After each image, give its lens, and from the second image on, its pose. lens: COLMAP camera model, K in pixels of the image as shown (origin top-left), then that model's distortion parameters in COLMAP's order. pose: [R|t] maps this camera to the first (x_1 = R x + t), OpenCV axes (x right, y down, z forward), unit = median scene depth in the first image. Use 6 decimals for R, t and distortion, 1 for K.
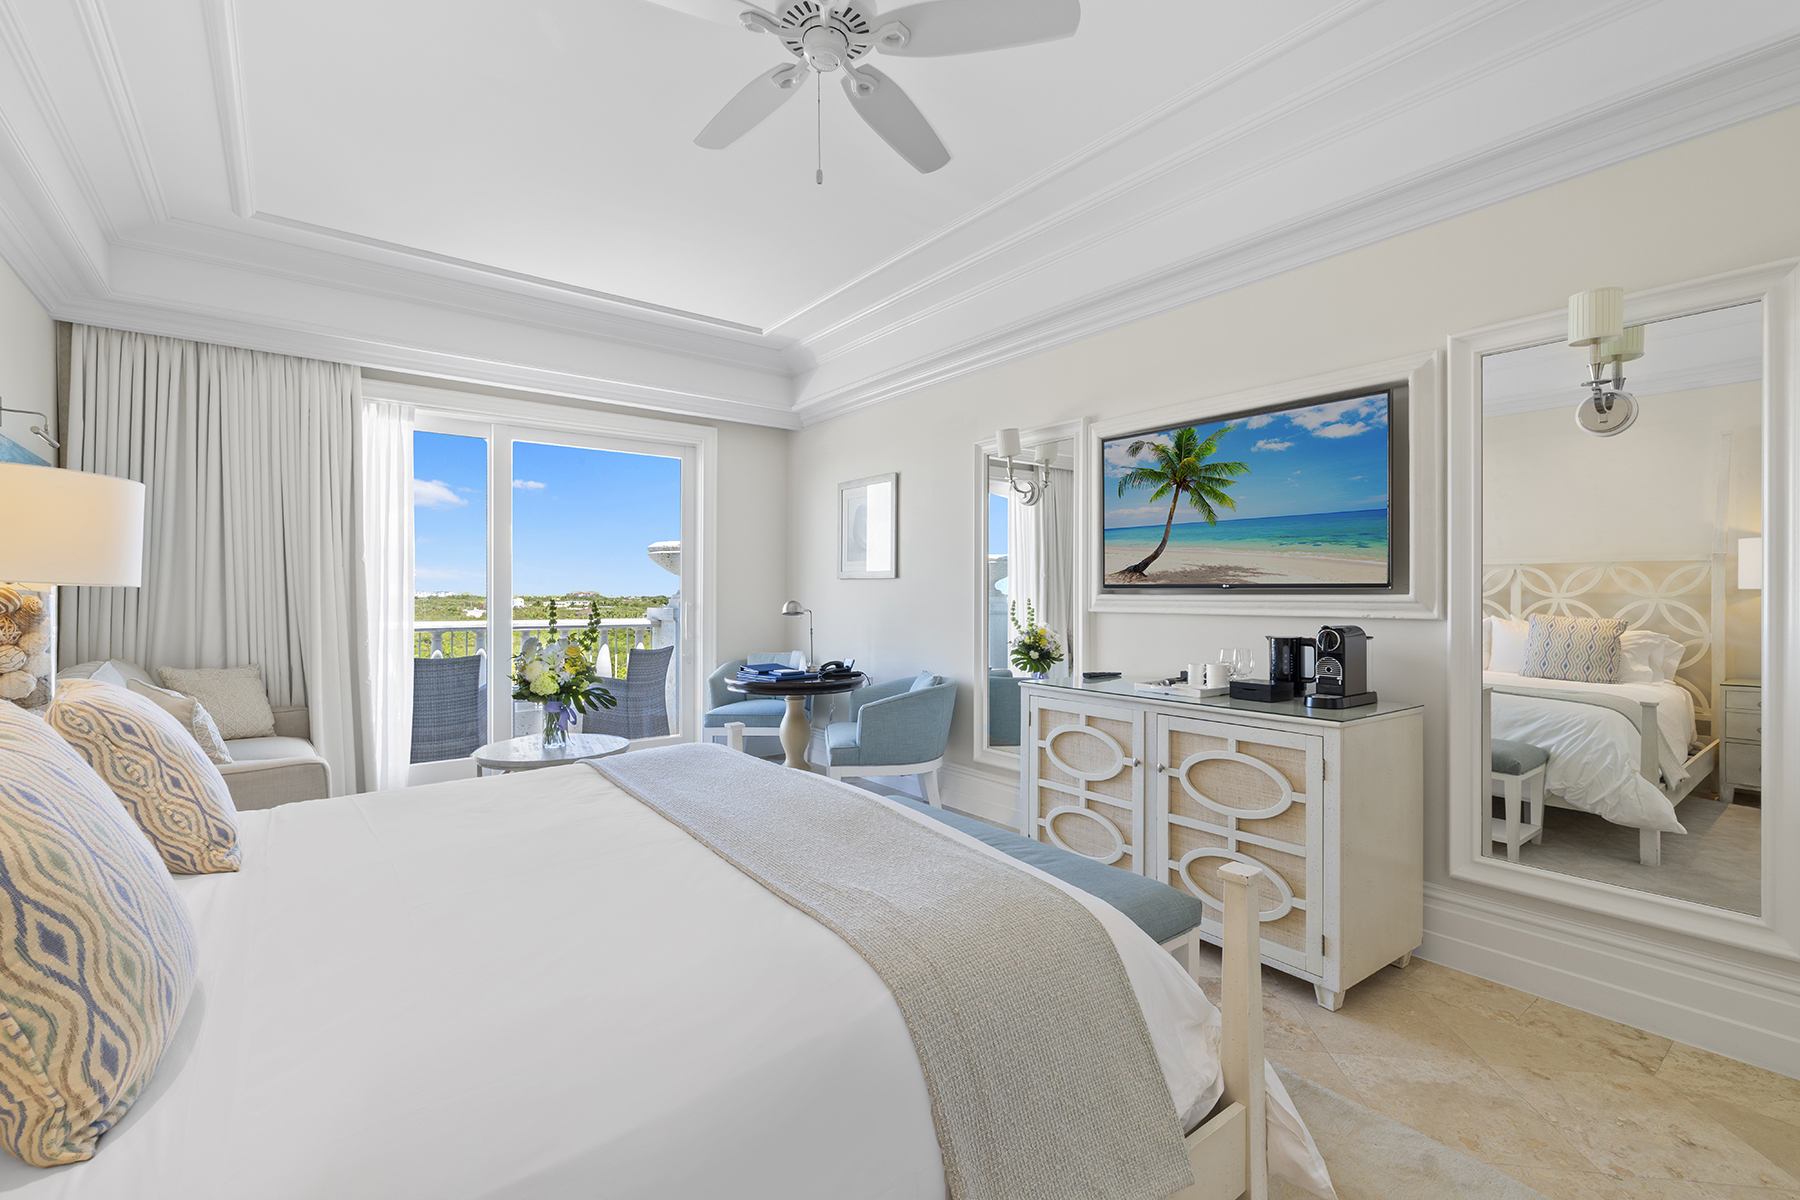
lens RADIAL K [[782.6, 0, 899.1], [0, 782.6, 591.6], [0, 0, 1]] dist [-0.000860, 0.000511]
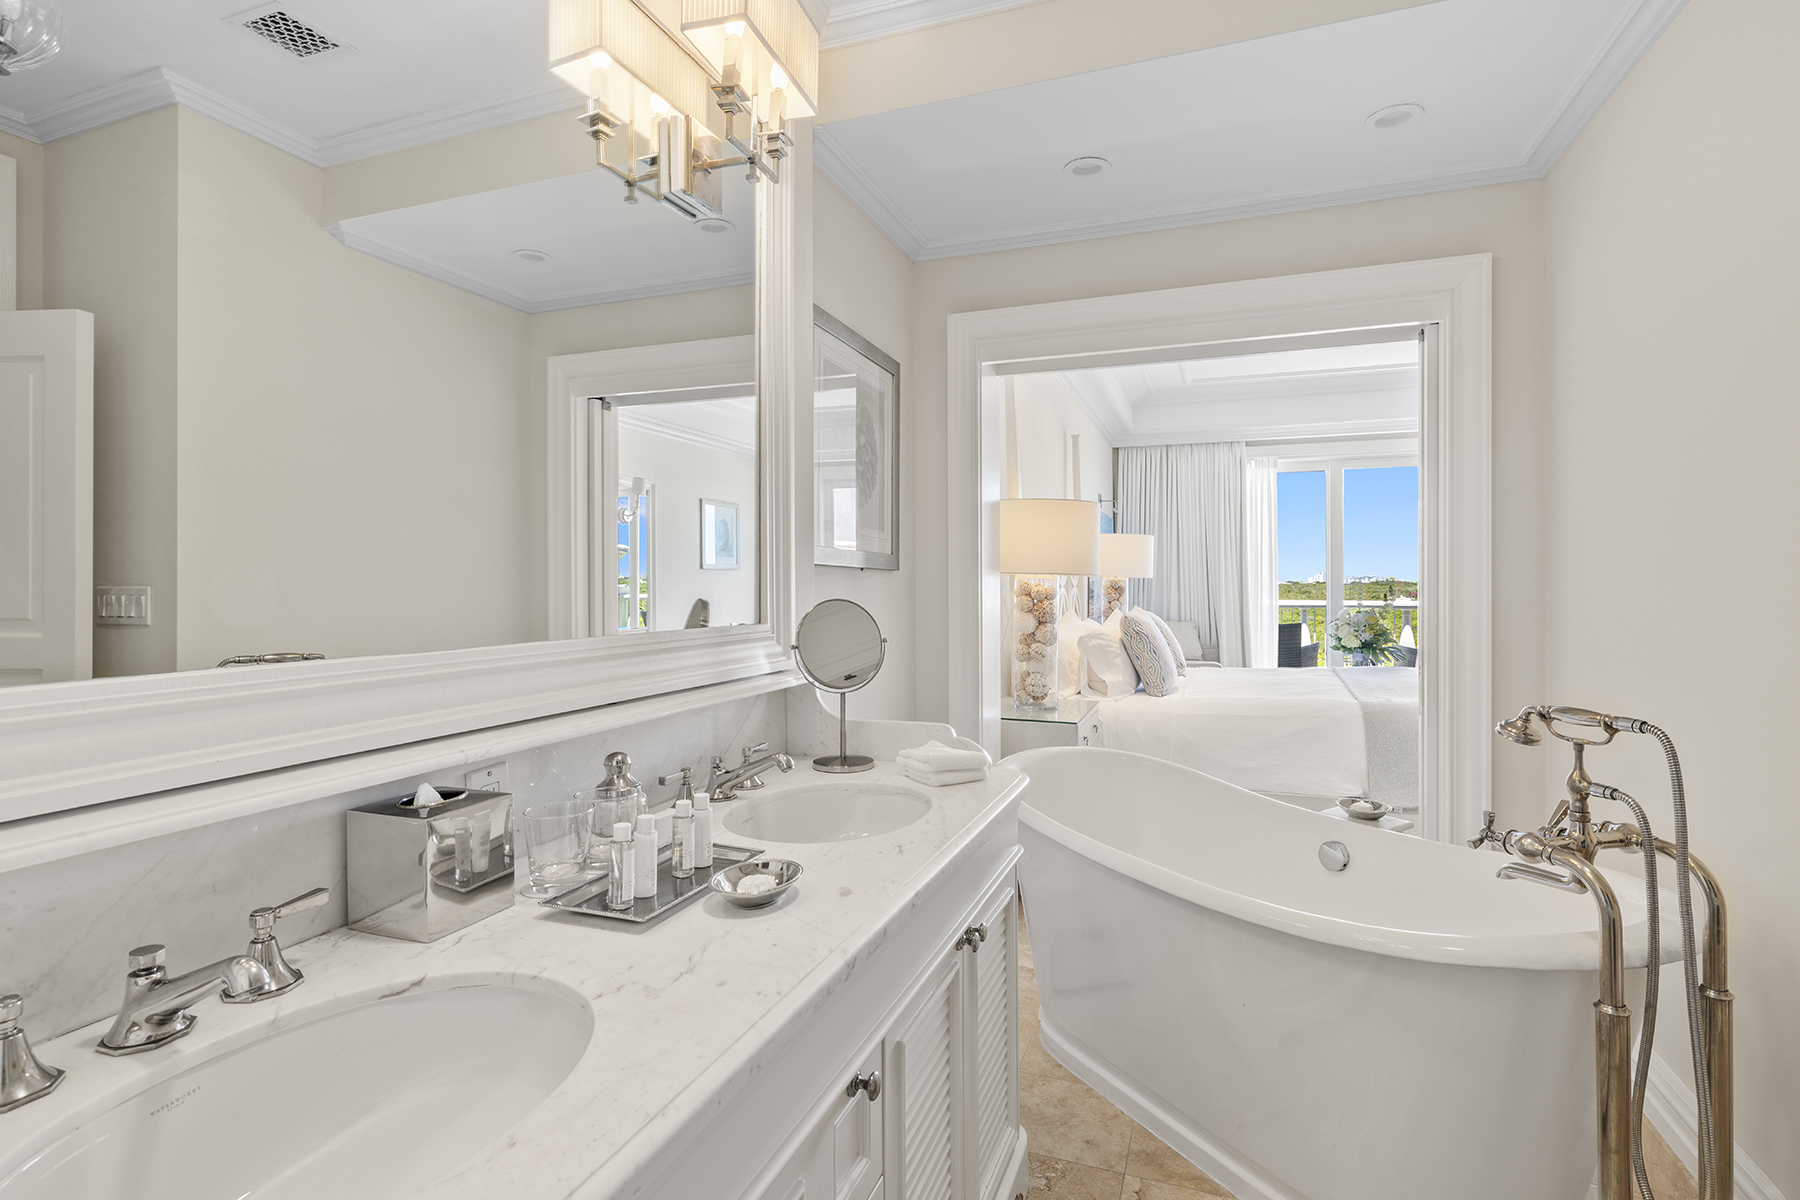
lens RADIAL K [[888.0, 0, 900.0], [0, 888.0, 600.0], [0, 0, 1]] dist [-0.001550, -0.000093]
pose [[0.528443, 0.009926, -0.848911, 0.513050], [0.009821, 0.999793, 0.017803, 0.002908], [0.848912, -0.017745, 0.528237, -0.602124]]
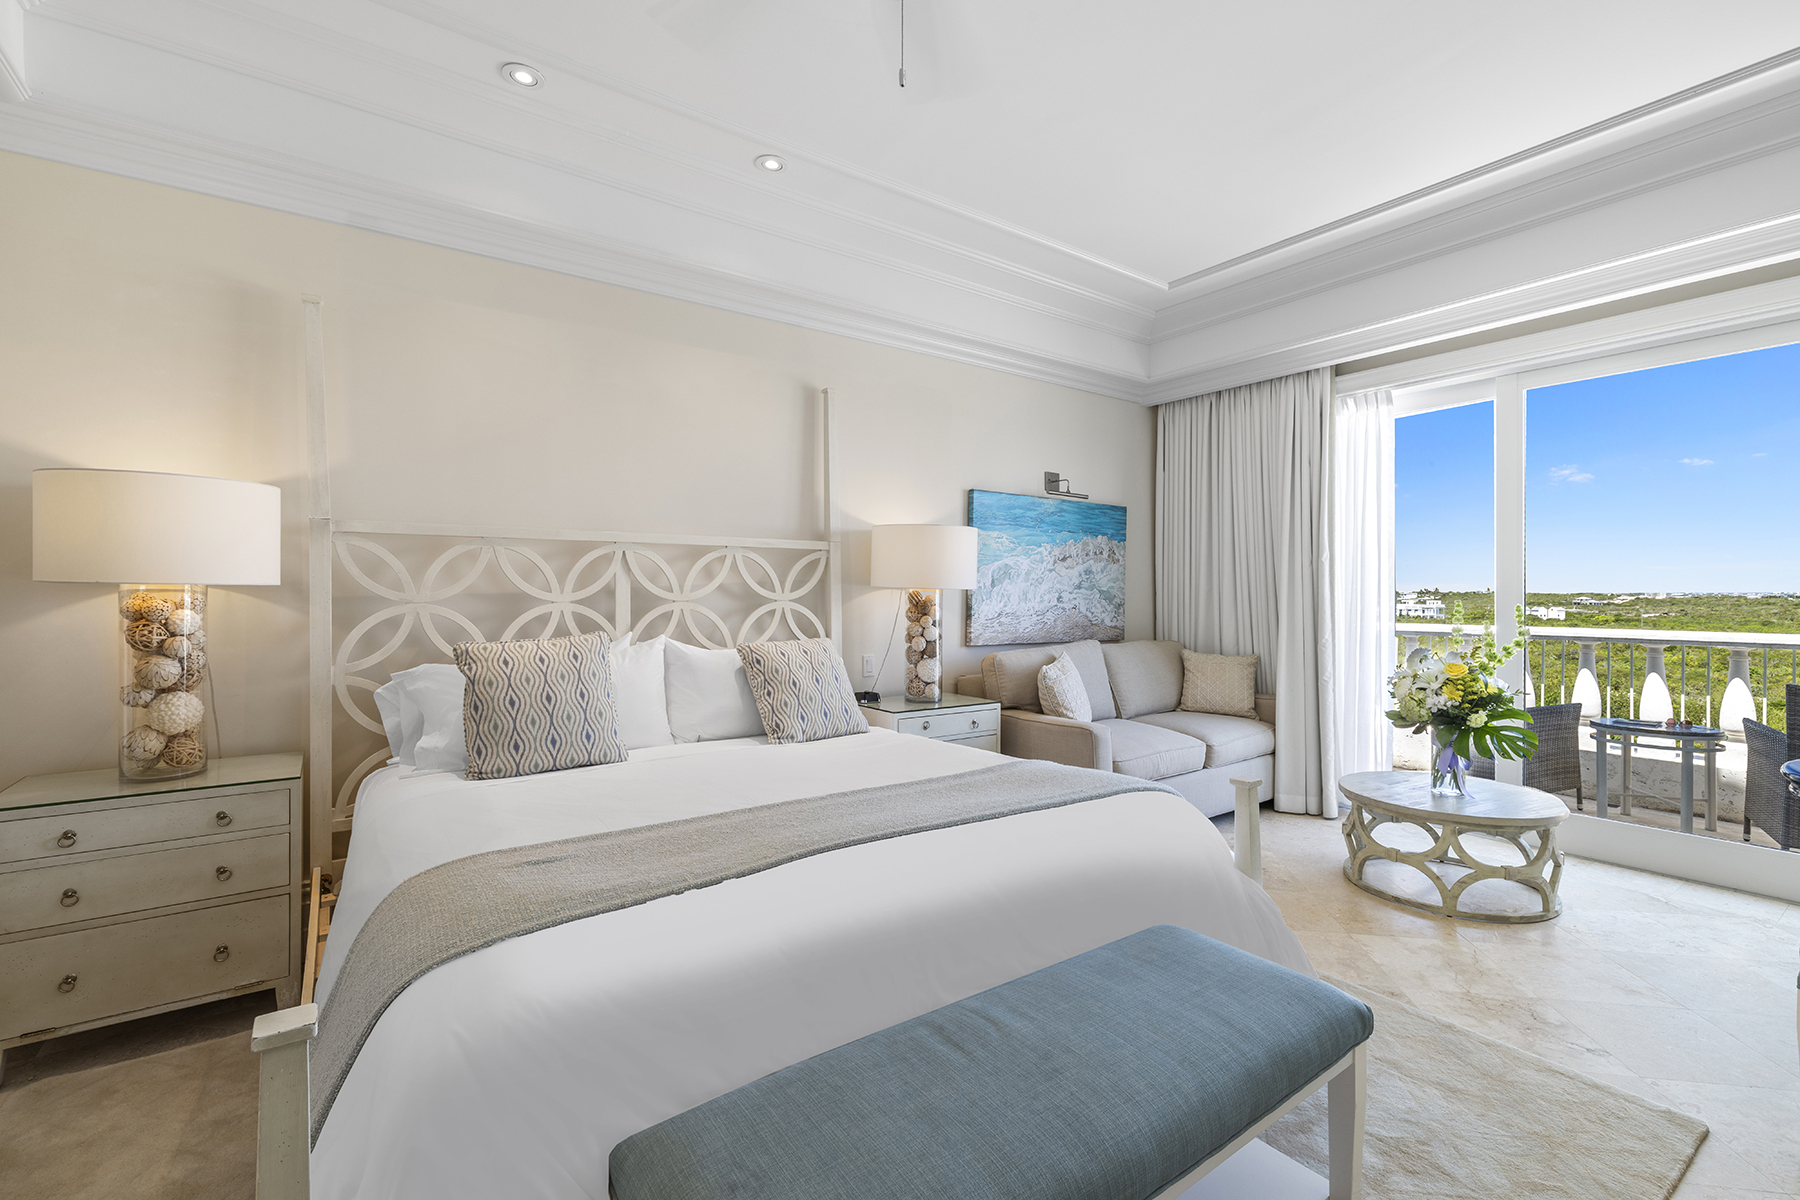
lens RADIAL K [[789.9, 0, 901.3], [0, 789.9, 596.1], [0, 0, 1]] dist [-0.000535, 0.000700]
pose [[-0.033623, 0.000648, -0.999434, 0.350908], [0.003917, 0.999992, 0.000517, 0.003555], [0.999427, -0.003897, -0.033625, 0.500402]]
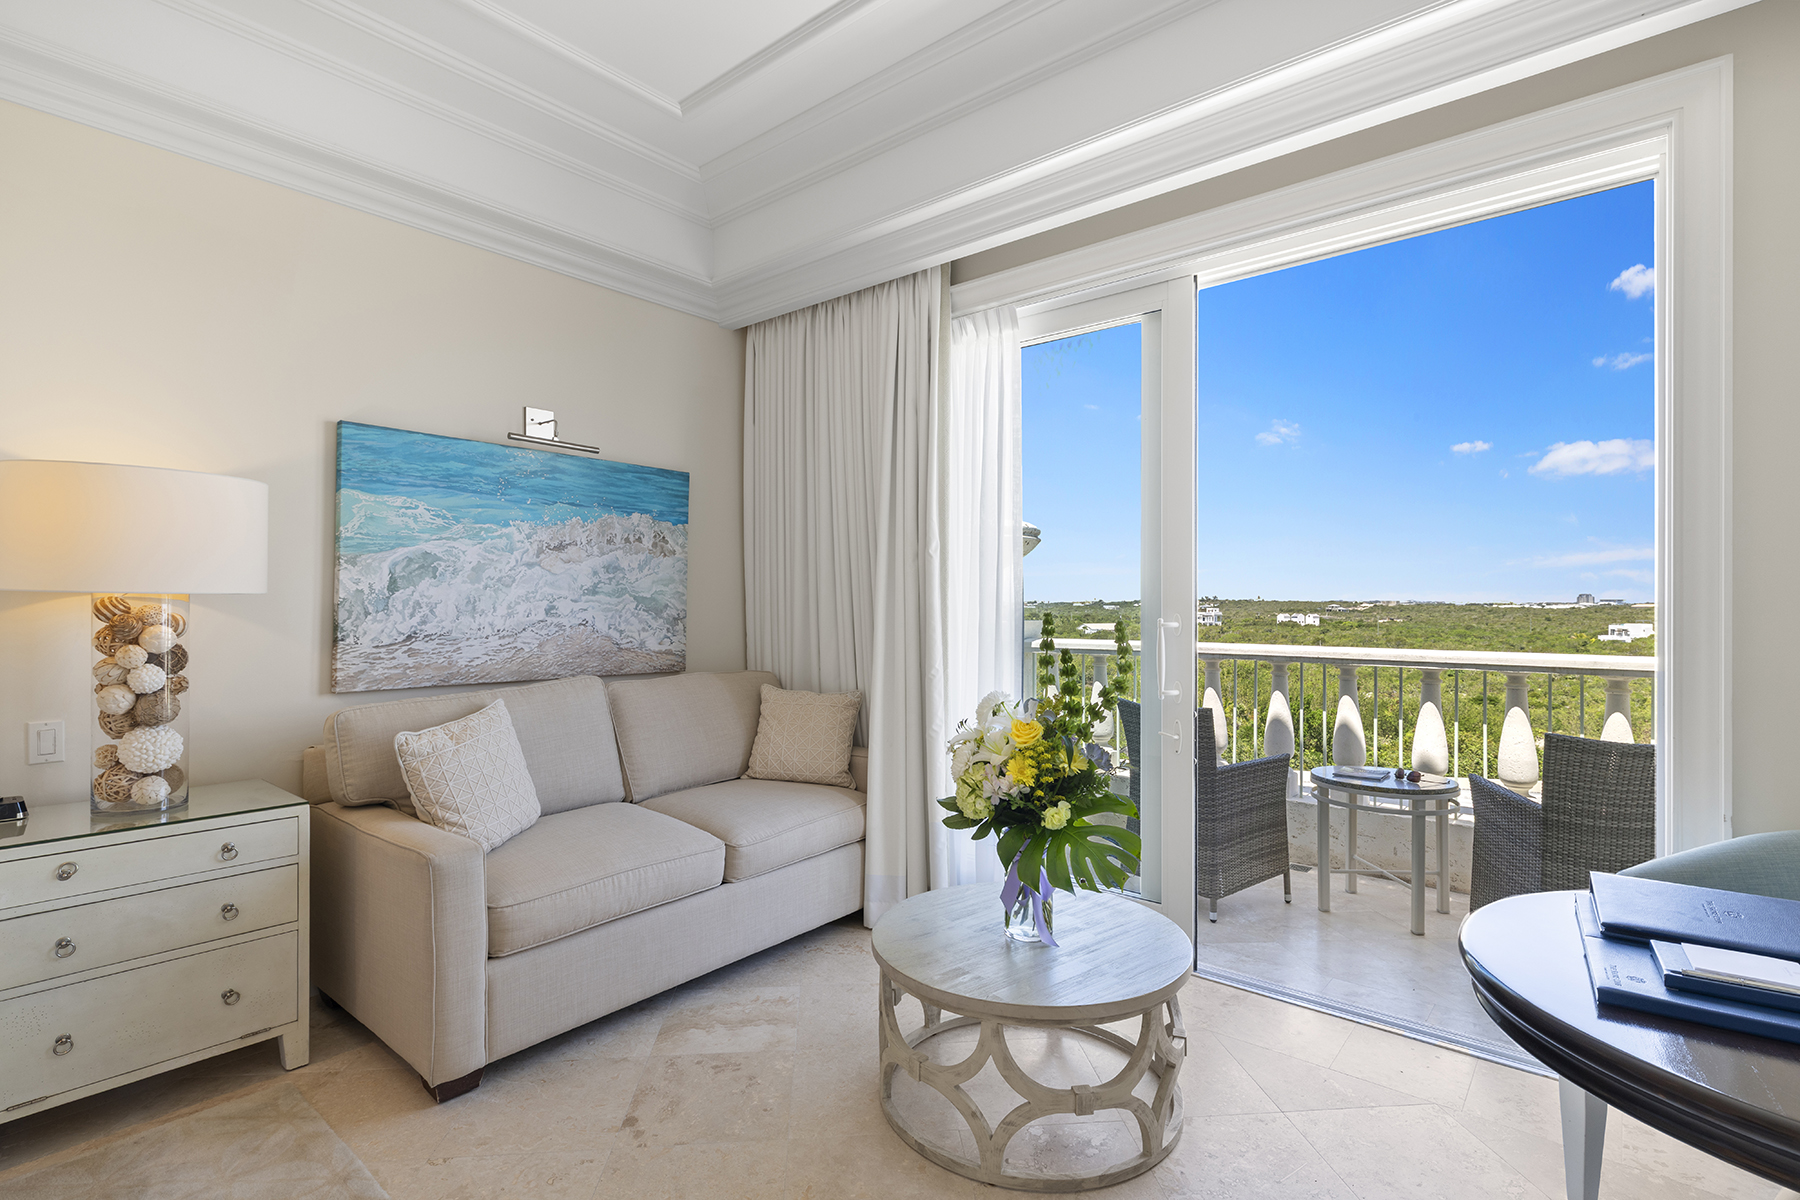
lens RADIAL K [[855.6, 0, 899.3], [0, 855.6, 607.7], [0, 0, 1]] dist [-0.001542, -0.000159]
pose [[0.207690, 0.003787, -0.978187, 0.032636], [0.005634, 0.999971, 0.005068, 0.004391], [0.978179, -0.006564, 0.207662, 0.834874]]
